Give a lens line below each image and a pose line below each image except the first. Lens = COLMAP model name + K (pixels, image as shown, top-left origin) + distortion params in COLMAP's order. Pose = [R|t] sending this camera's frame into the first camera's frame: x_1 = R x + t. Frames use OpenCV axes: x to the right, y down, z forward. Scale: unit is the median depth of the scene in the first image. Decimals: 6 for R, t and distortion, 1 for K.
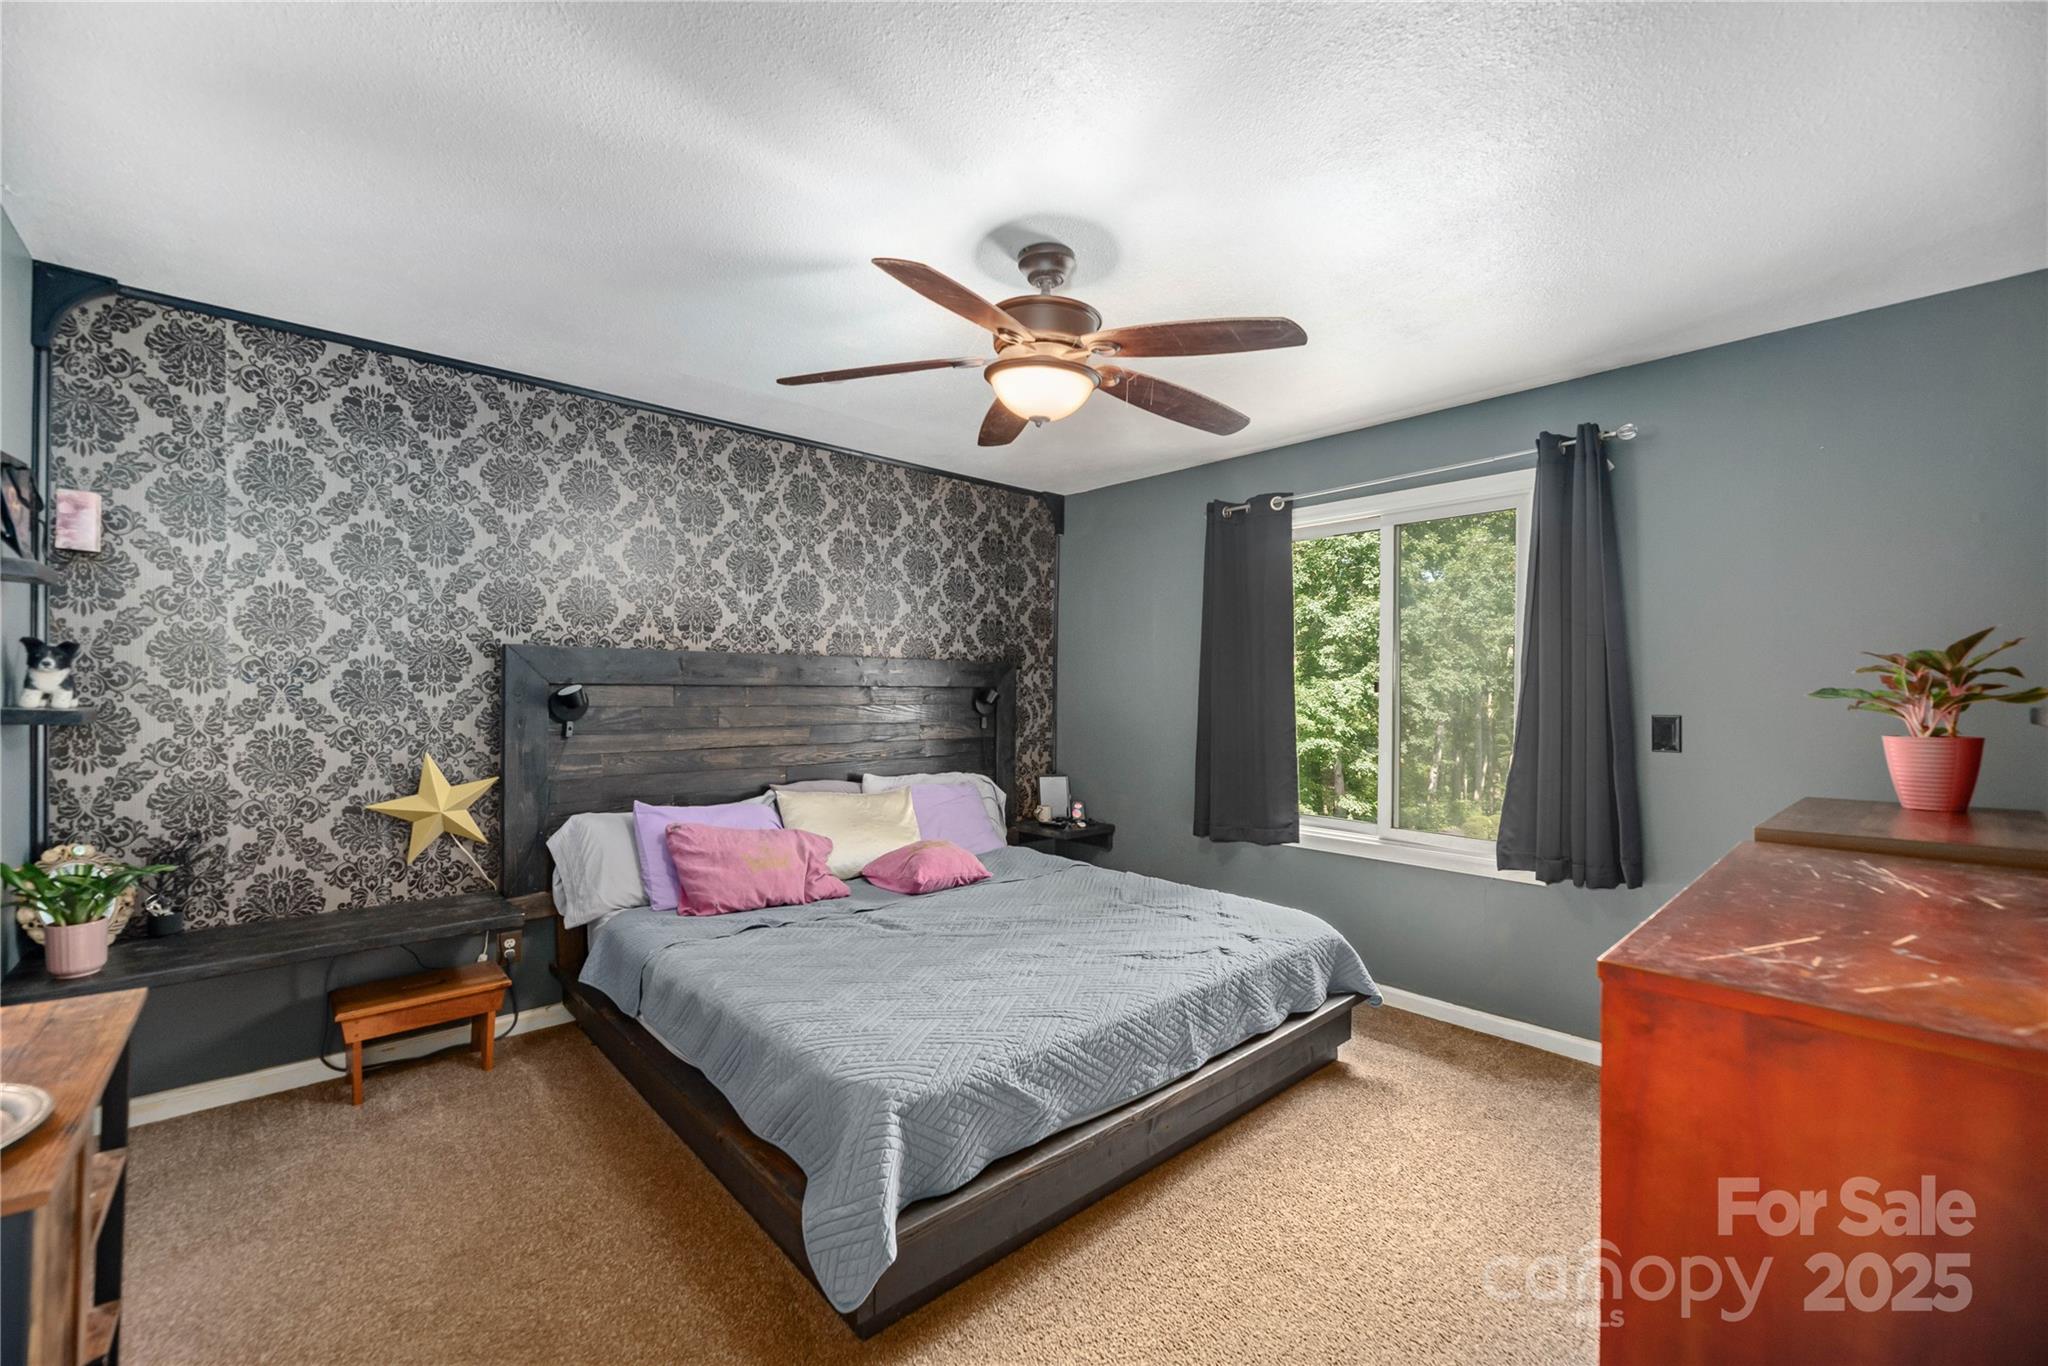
lens RADIAL K [[827.5, 0, 1024.3], [0, 827.5, 688.3], [0, 0, 1]] dist [-0.000936, -0.000142]
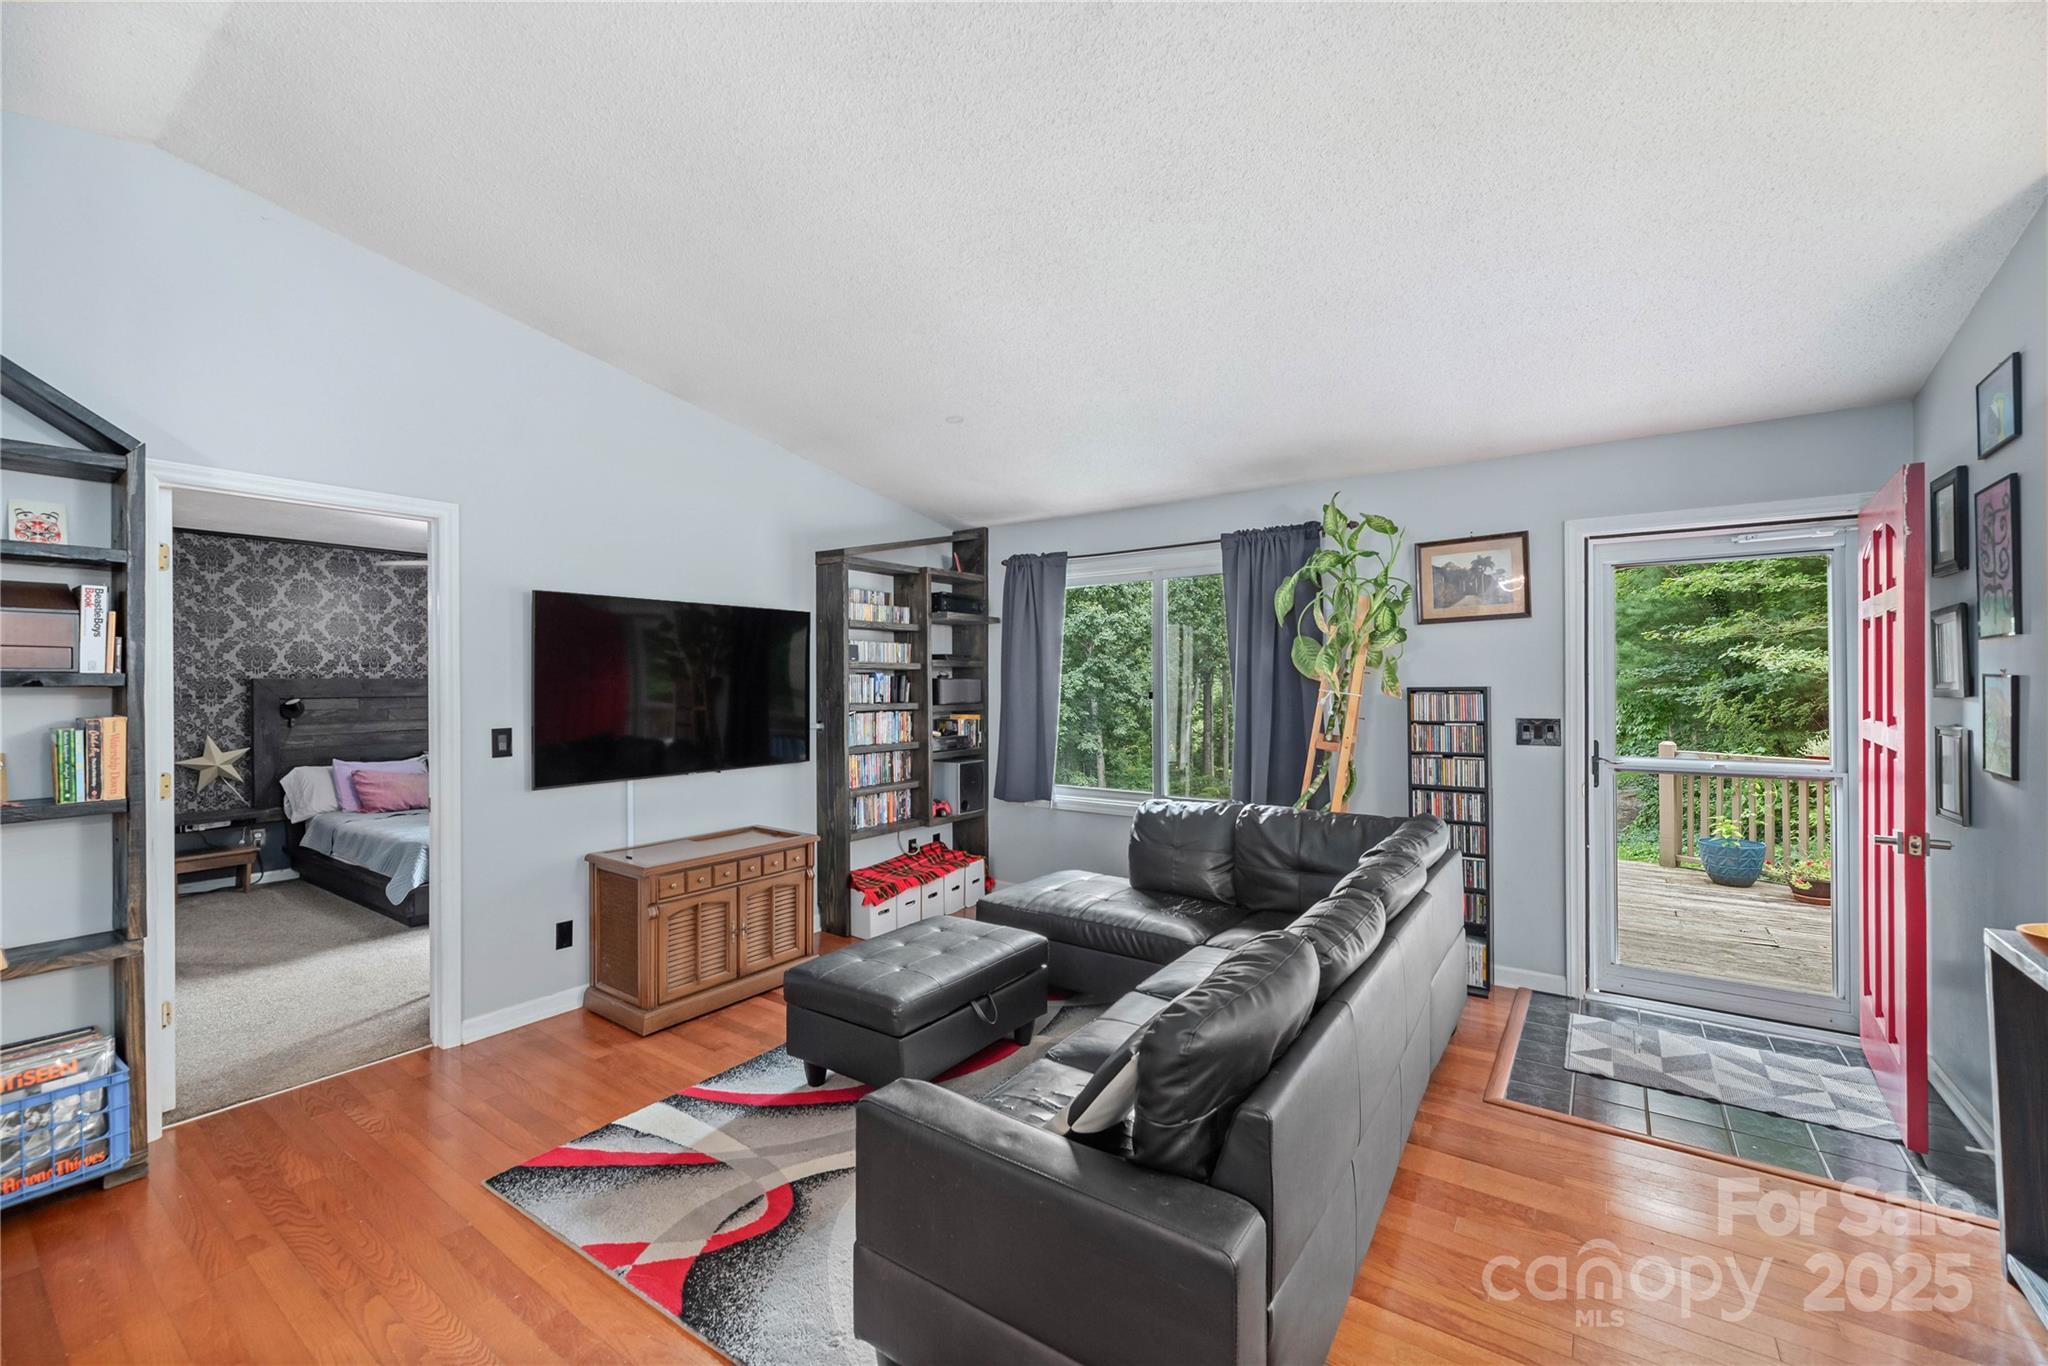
lens RADIAL K [[830.0, 0, 1024.0], [0, 830.0, 683.0], [0, 0, 1]] dist [0.000211, 0.000270]
pose [[0.976334, -0.011867, 0.215941, 0.695857], [0.010863, 0.999924, 0.005839, -0.034524], [-0.215994, -0.003355, 0.976389, -1.254563]]
